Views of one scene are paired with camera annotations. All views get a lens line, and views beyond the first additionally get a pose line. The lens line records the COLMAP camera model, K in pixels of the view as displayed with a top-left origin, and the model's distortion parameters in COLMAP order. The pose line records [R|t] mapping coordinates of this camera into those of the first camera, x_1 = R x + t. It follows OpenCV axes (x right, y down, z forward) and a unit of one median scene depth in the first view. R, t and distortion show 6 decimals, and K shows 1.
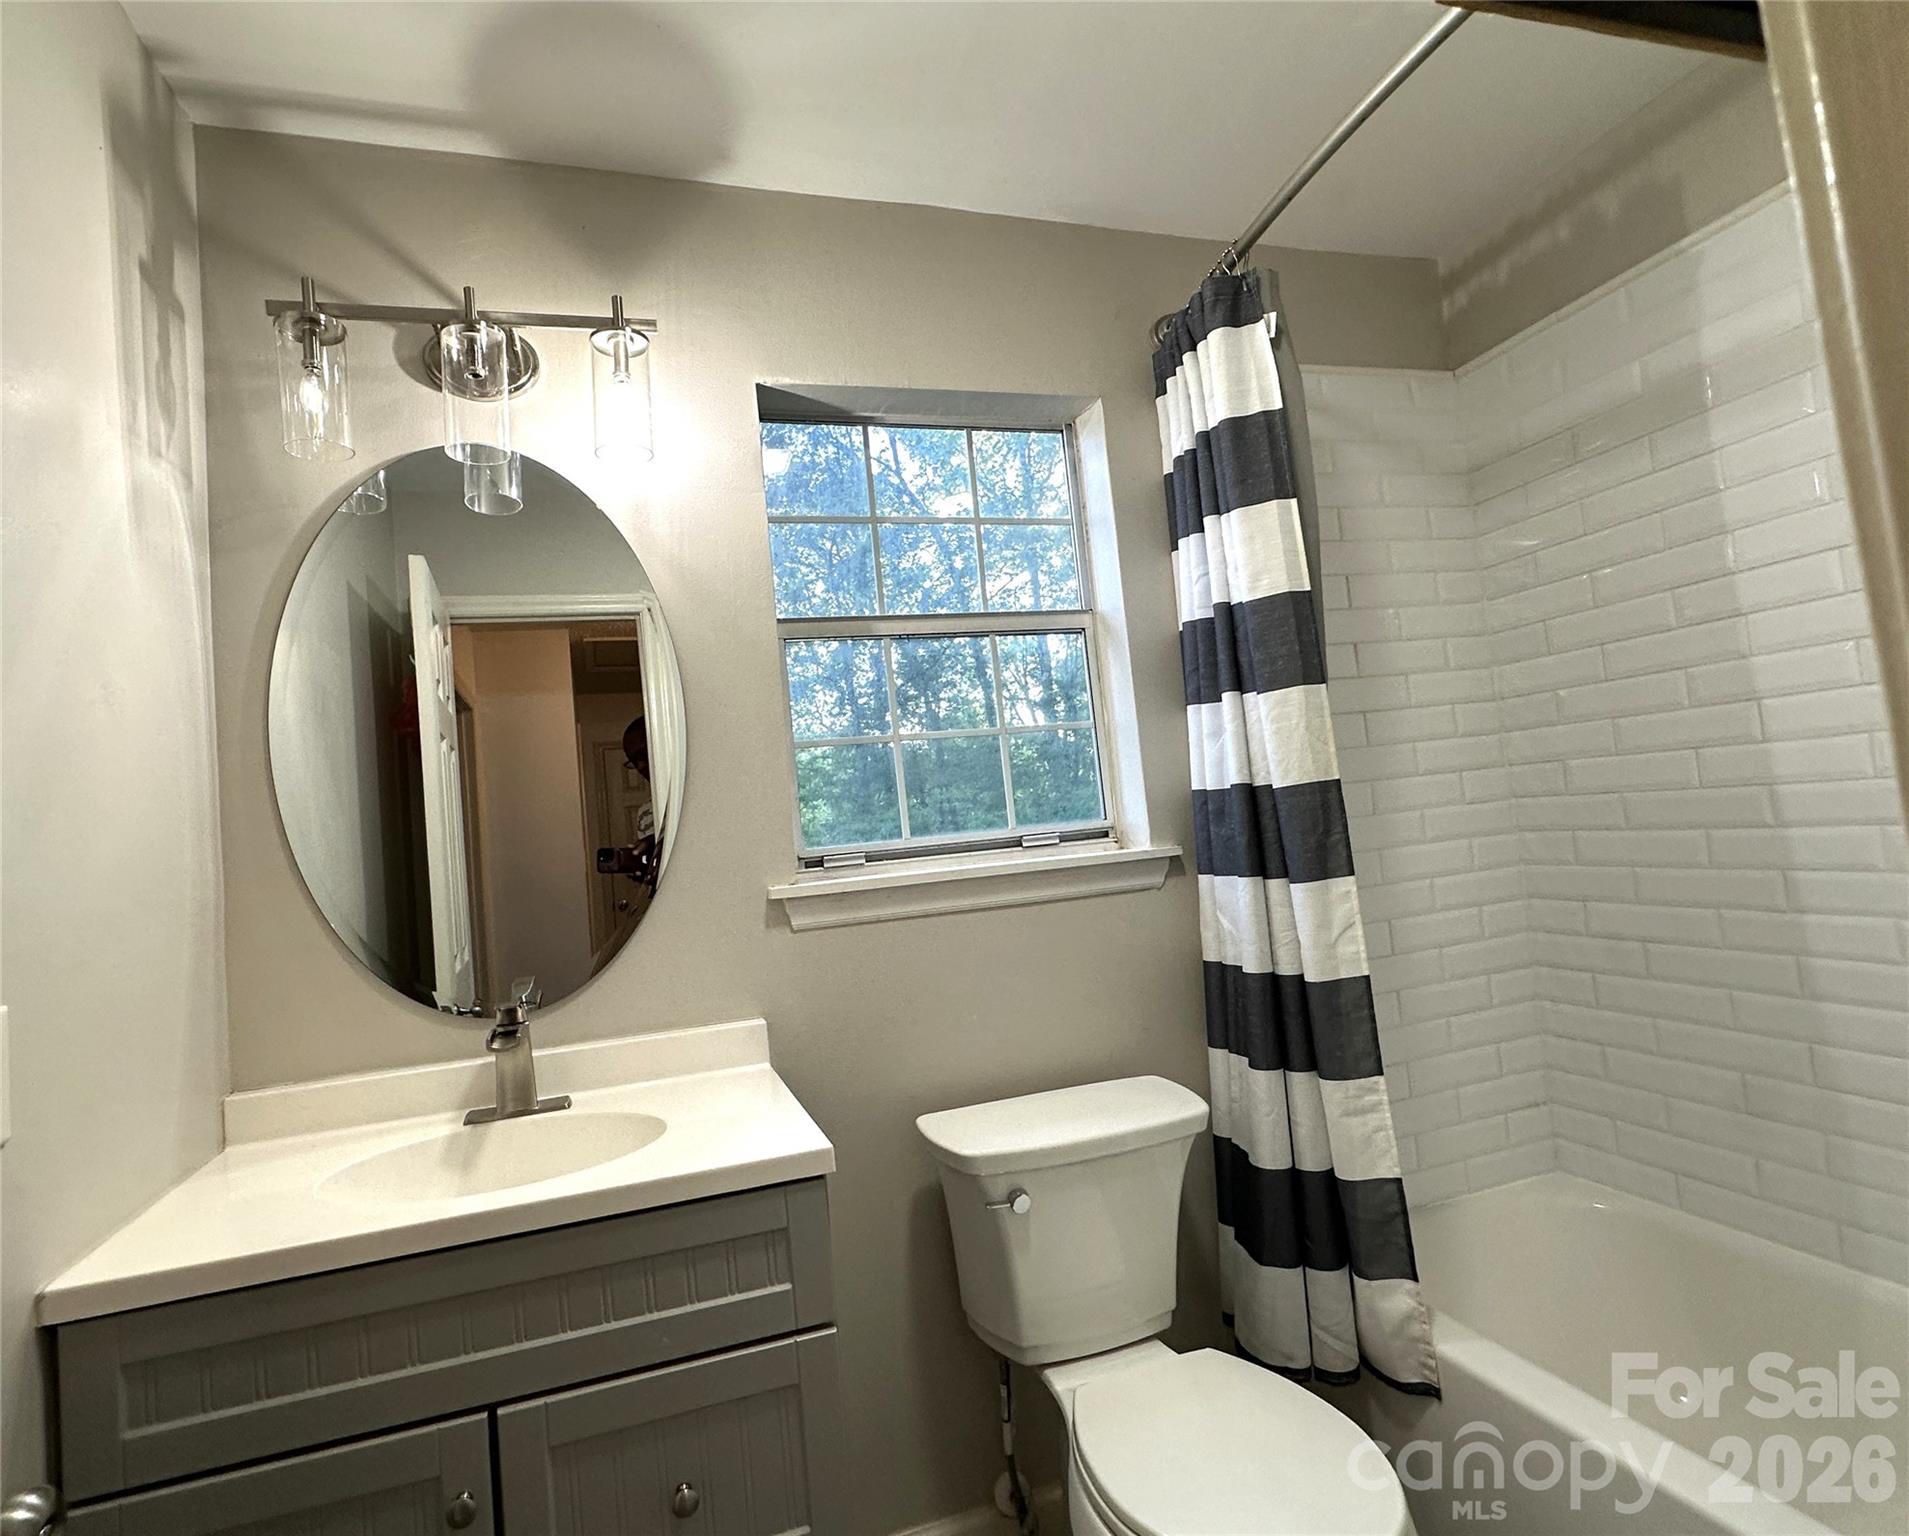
lens RADIAL K [[936.4, 0, 881.5], [0, 936.4, 771.6], [0, 0, 1]] dist [-0.001741, -0.001489]
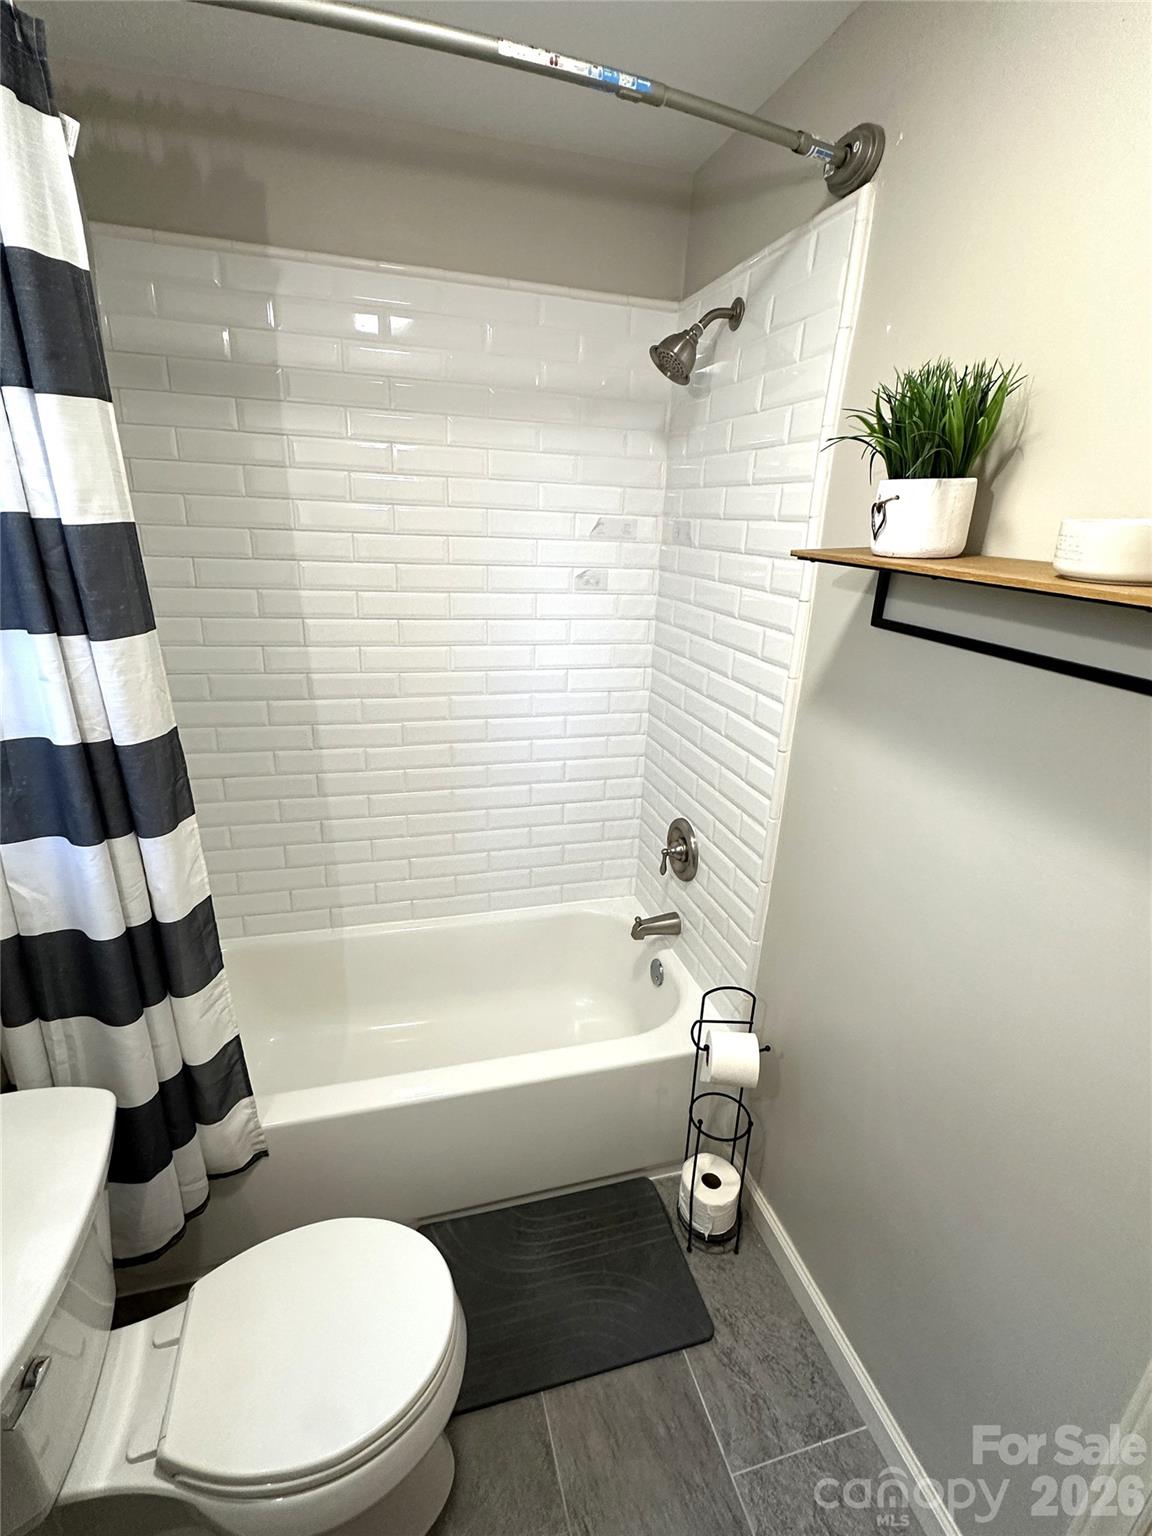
lens RADIAL K [[697.8, 0, 574.6], [0, 697.8, 772.1], [0, 0, 1]] dist [-0.007370, 0.002906]
pose [[0.003243, -0.251789, 0.967777, -0.243370], [-0.096136, 0.963221, 0.250925, -0.170446], [-0.995363, -0.093852, -0.021083, 0.574458]]
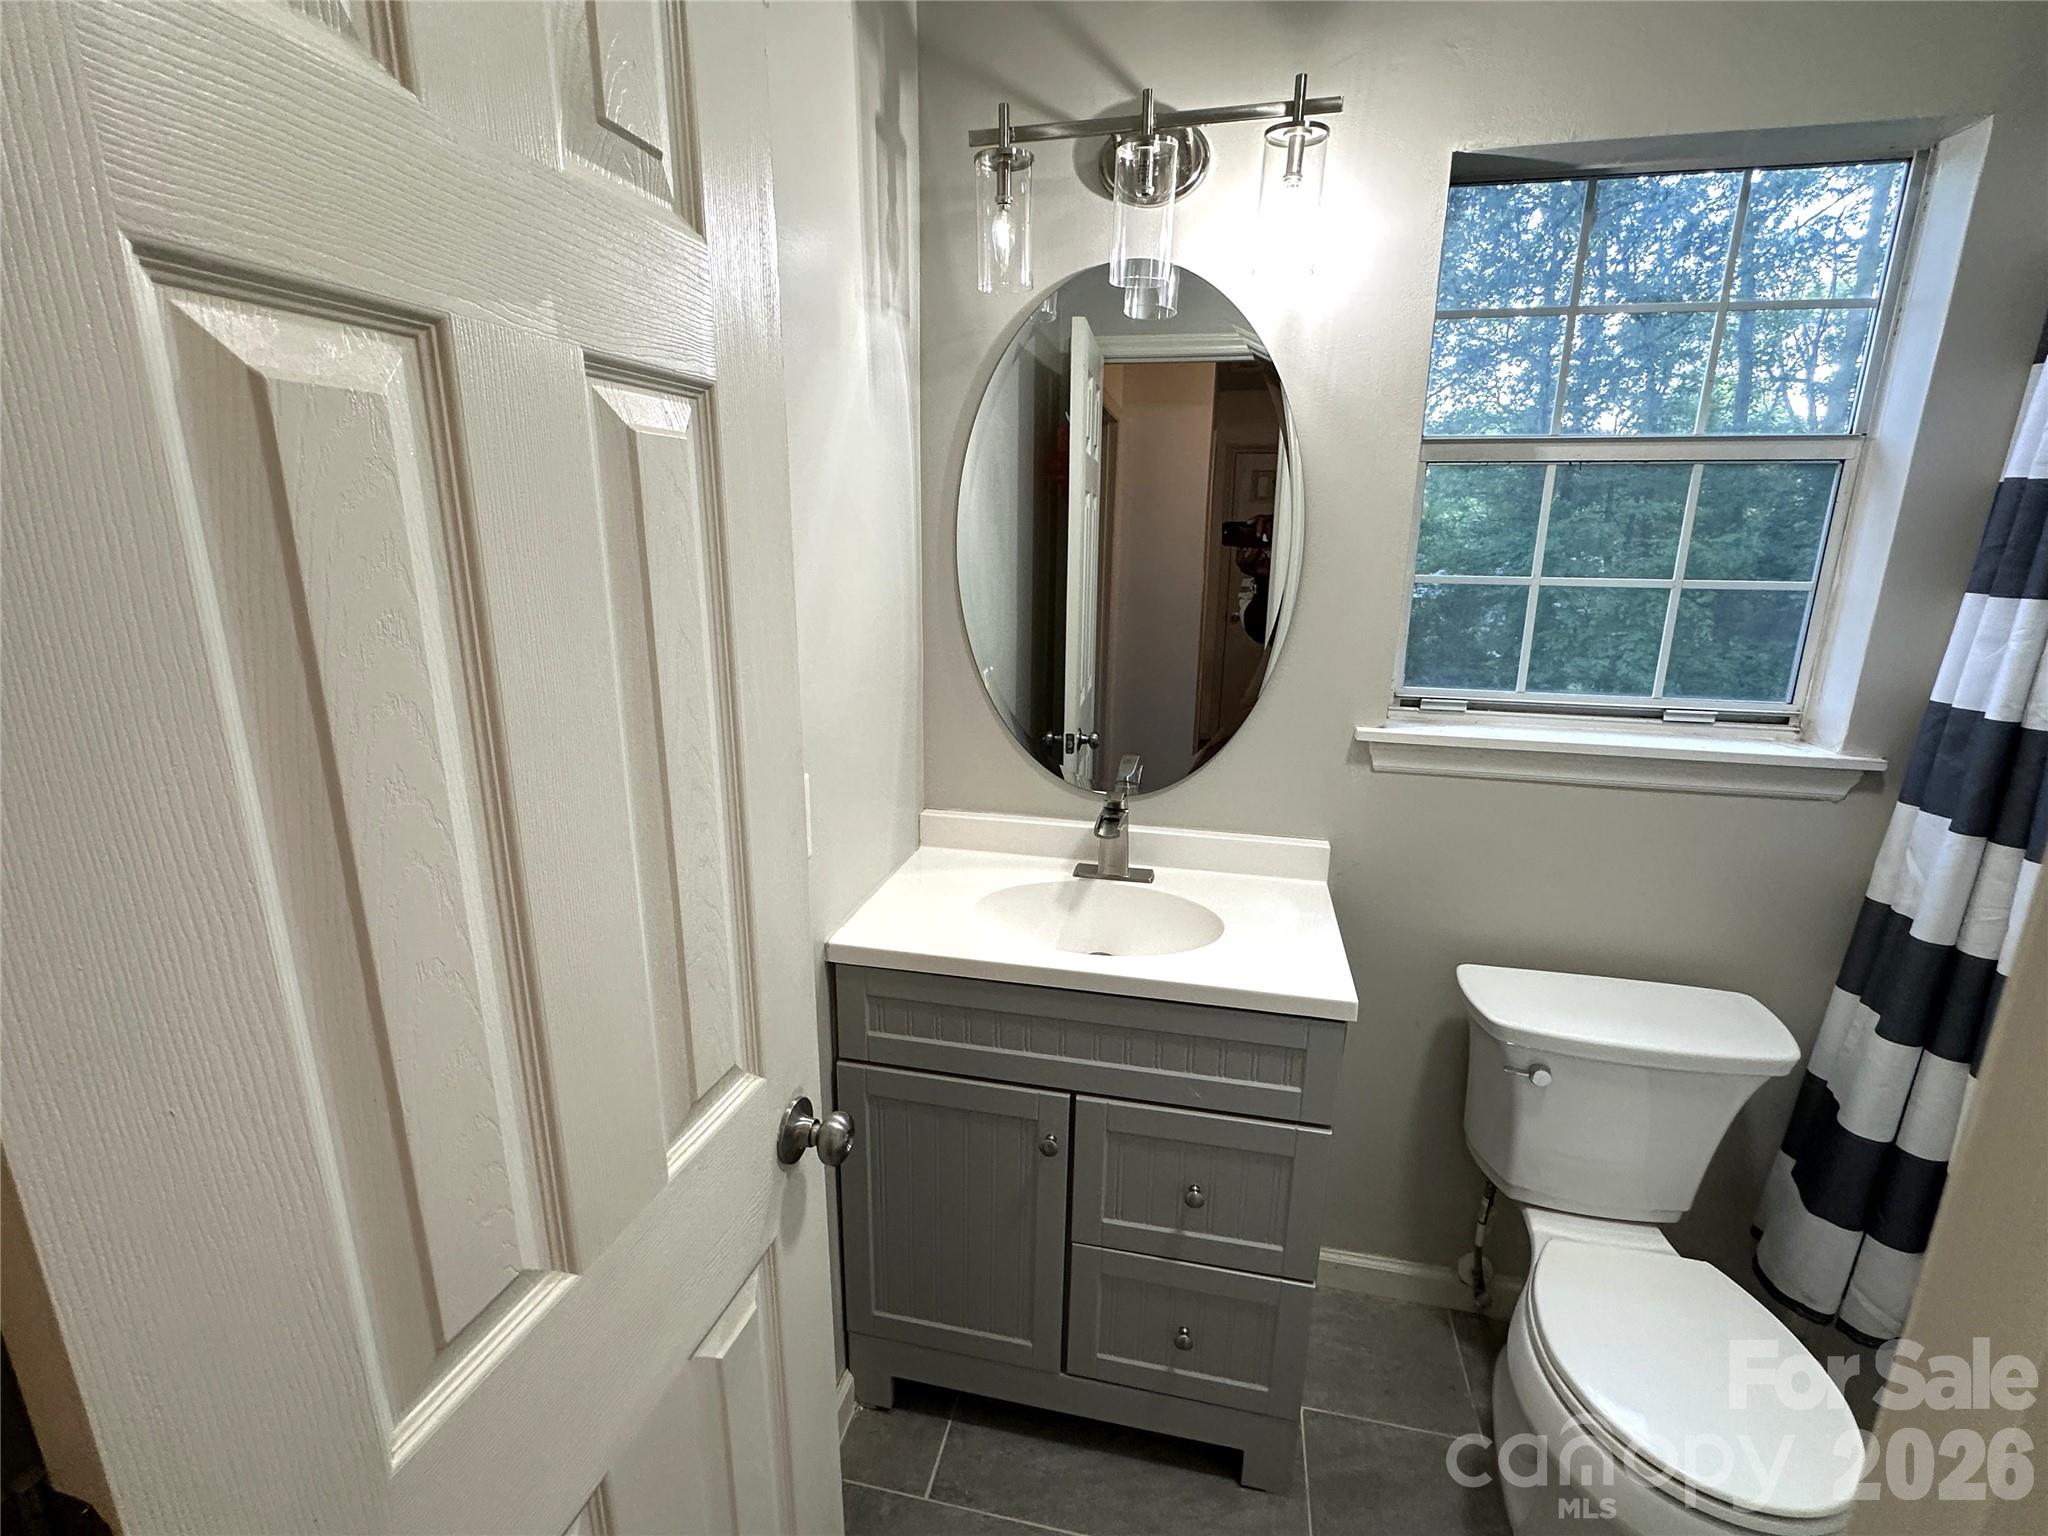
lens RADIAL K [[930.4, 0, 1019.7], [0, 930.4, 780.0], [0, 0, 1]] dist [-0.007370, 0.002906]
pose [[0.872479, 0.219826, -0.436415, 0.017141], [-0.060451, 0.934793, 0.350010, -0.167732], [0.484899, -0.278995, 0.828876, -0.054606]]
